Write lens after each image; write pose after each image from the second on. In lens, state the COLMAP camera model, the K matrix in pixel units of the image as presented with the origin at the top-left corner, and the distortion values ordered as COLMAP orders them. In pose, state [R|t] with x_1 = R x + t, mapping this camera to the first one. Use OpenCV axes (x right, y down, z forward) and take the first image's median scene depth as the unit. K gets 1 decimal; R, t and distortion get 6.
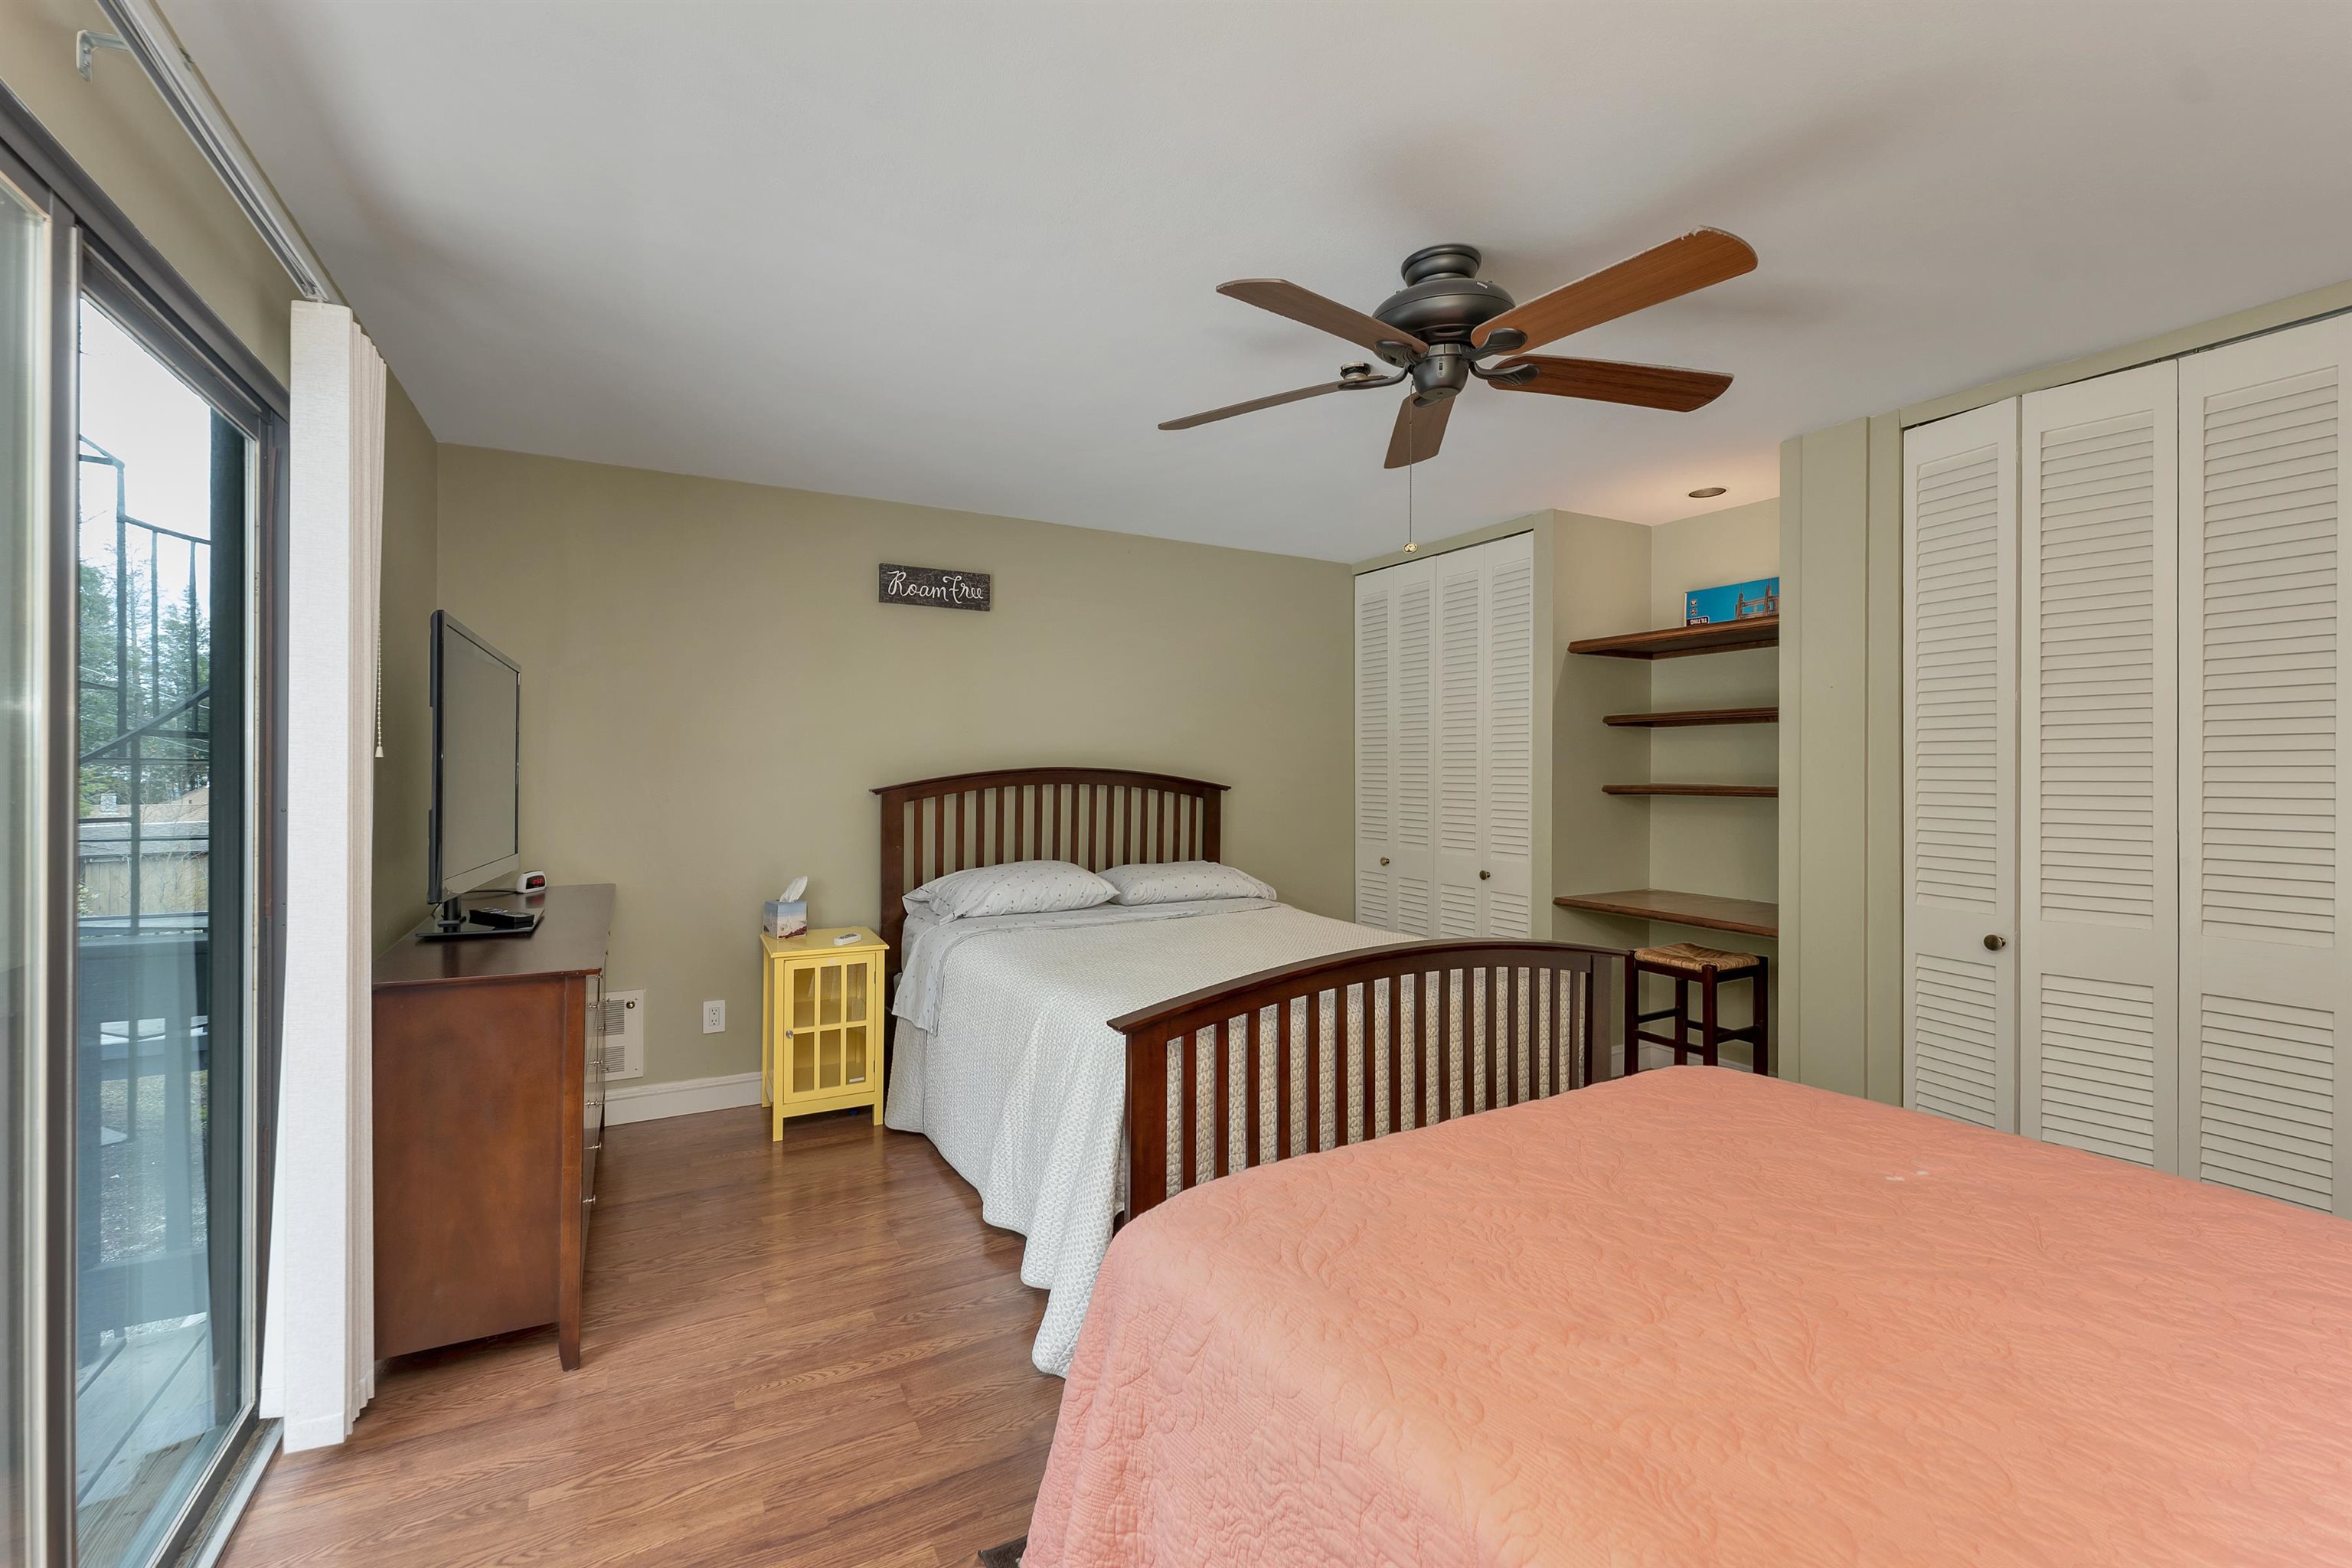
lens RADIAL K [[977.6, 0, 1160.4], [0, 977.6, 781.8], [0, 0, 1]] dist [0.000156, -0.000086]
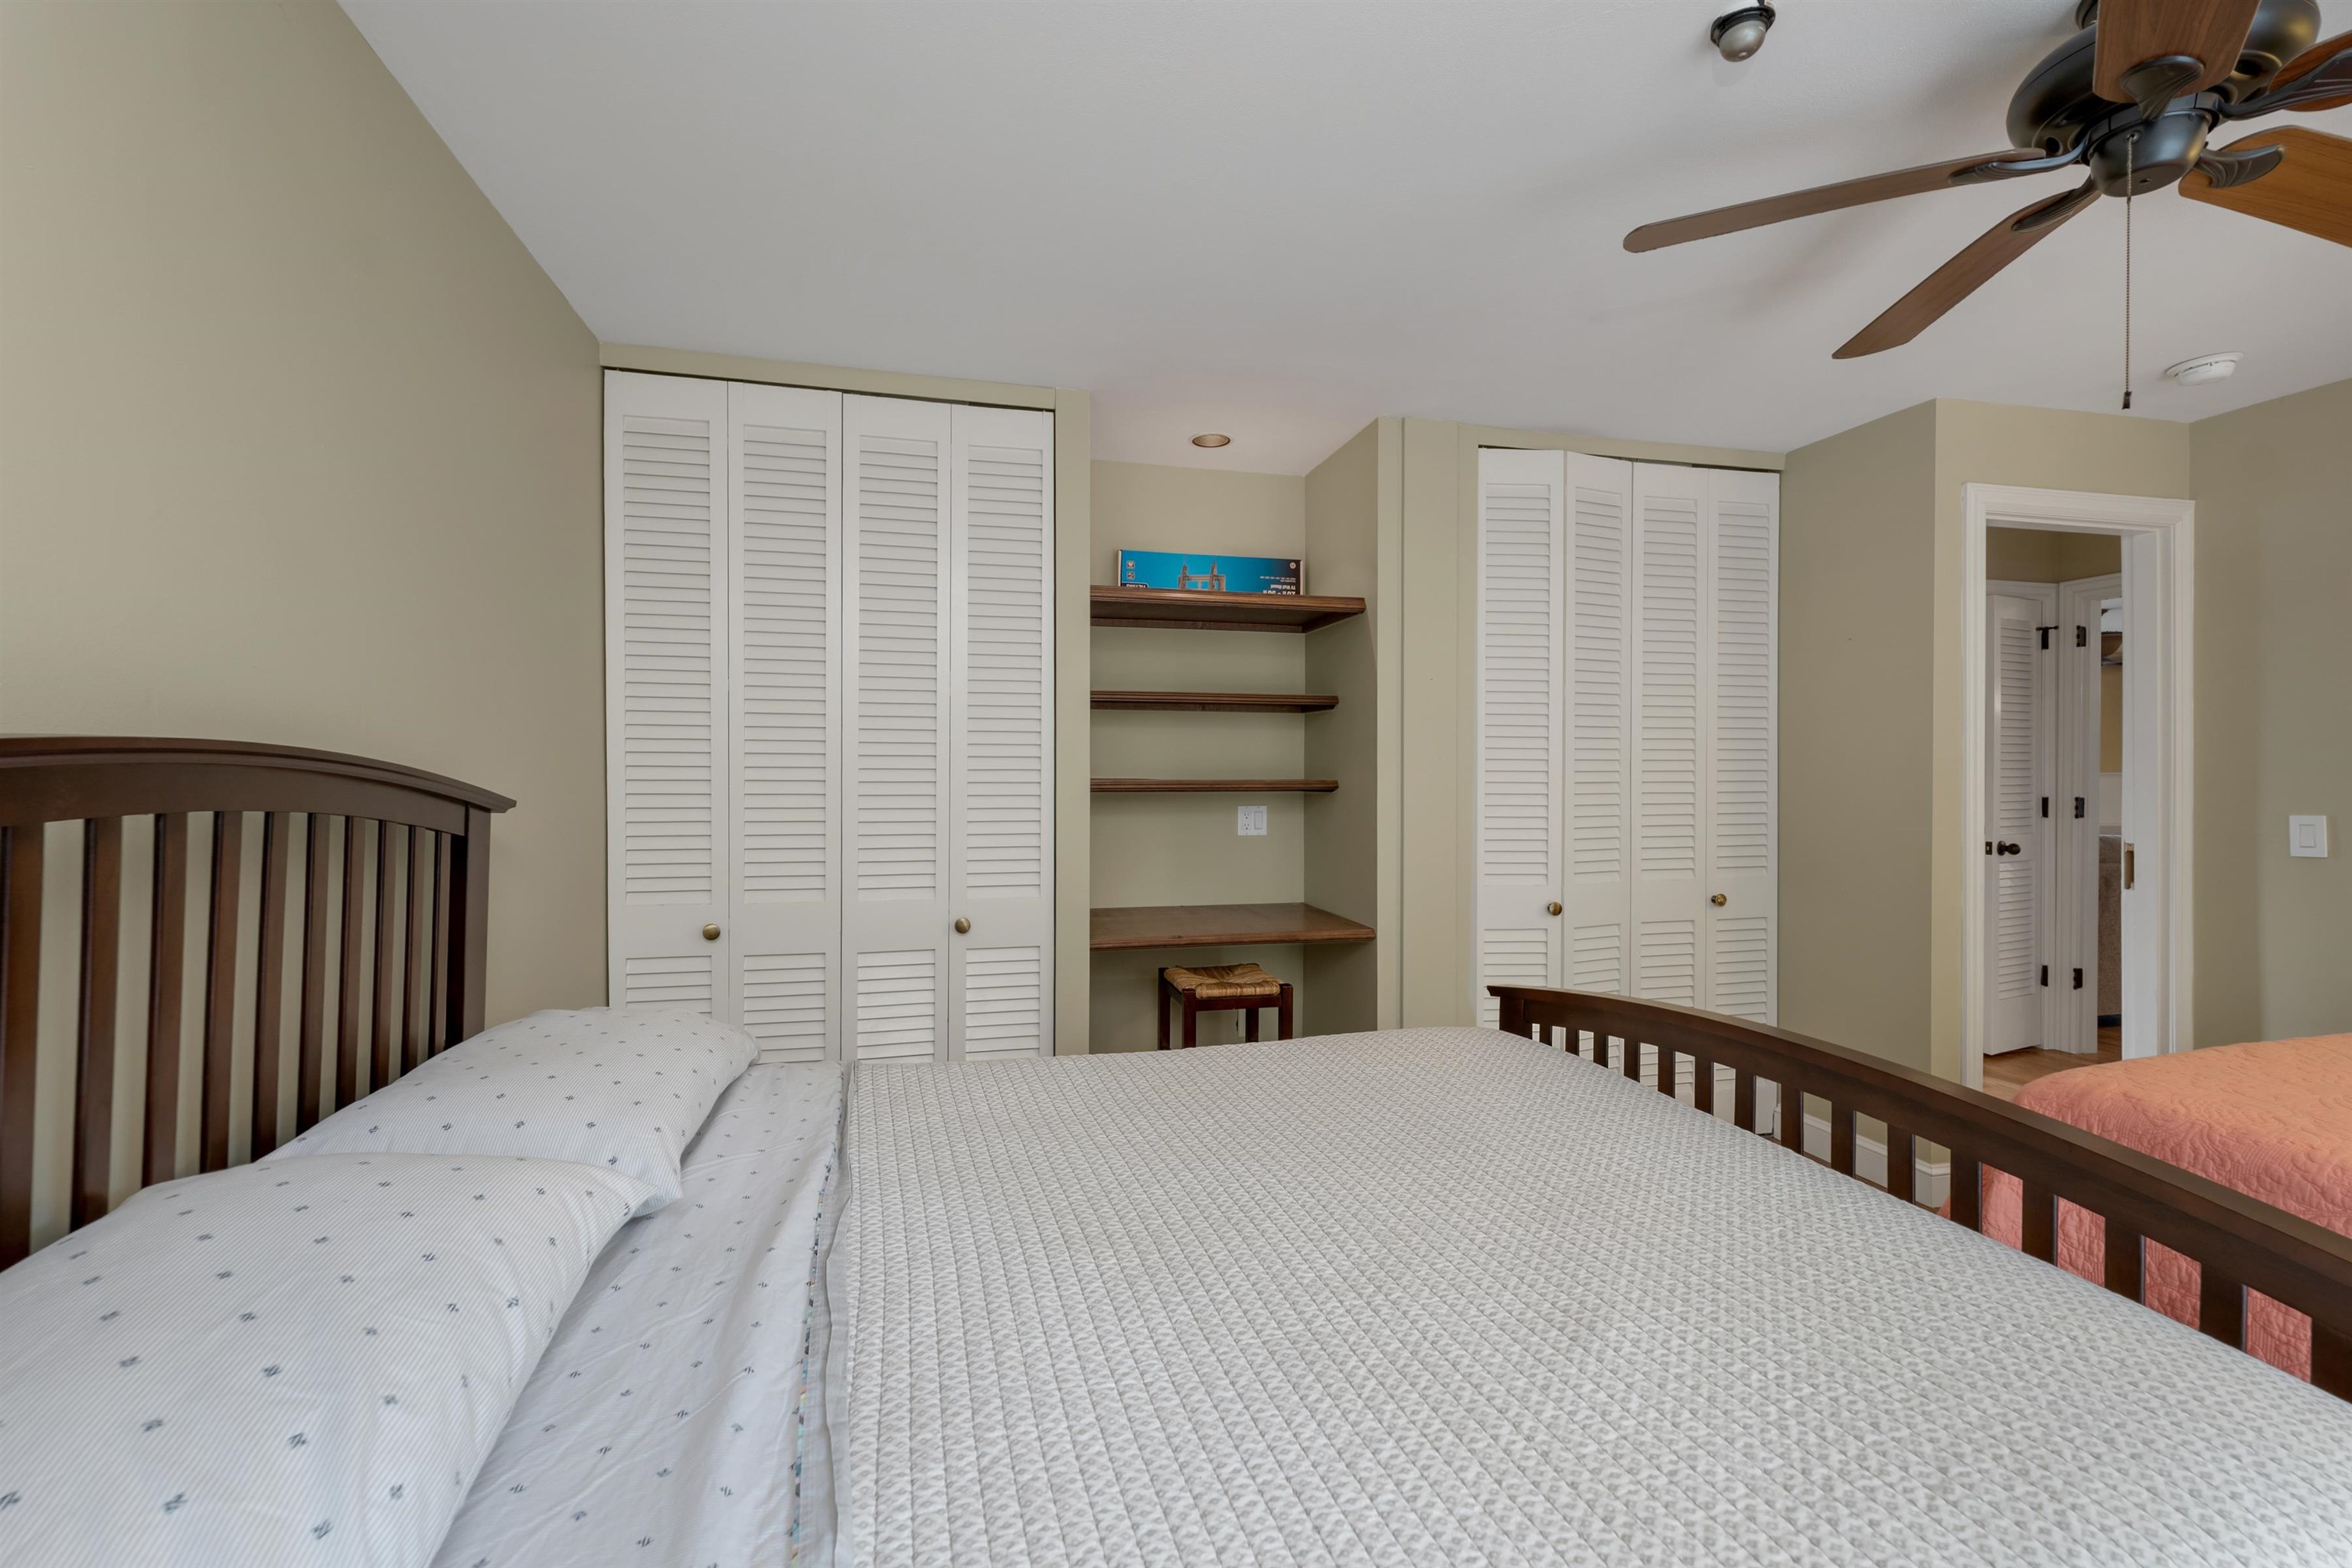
lens RADIAL K [[977.6, 0, 1160.4], [0, 977.6, 781.8], [0, 0, 1]] dist [0.000156, -0.000086]
pose [[0.241730, -0.013123, 0.970255, -0.124796], [0.009694, 0.999891, 0.011109, -0.002000], [-0.970295, 0.006720, 0.241831, 0.355432]]
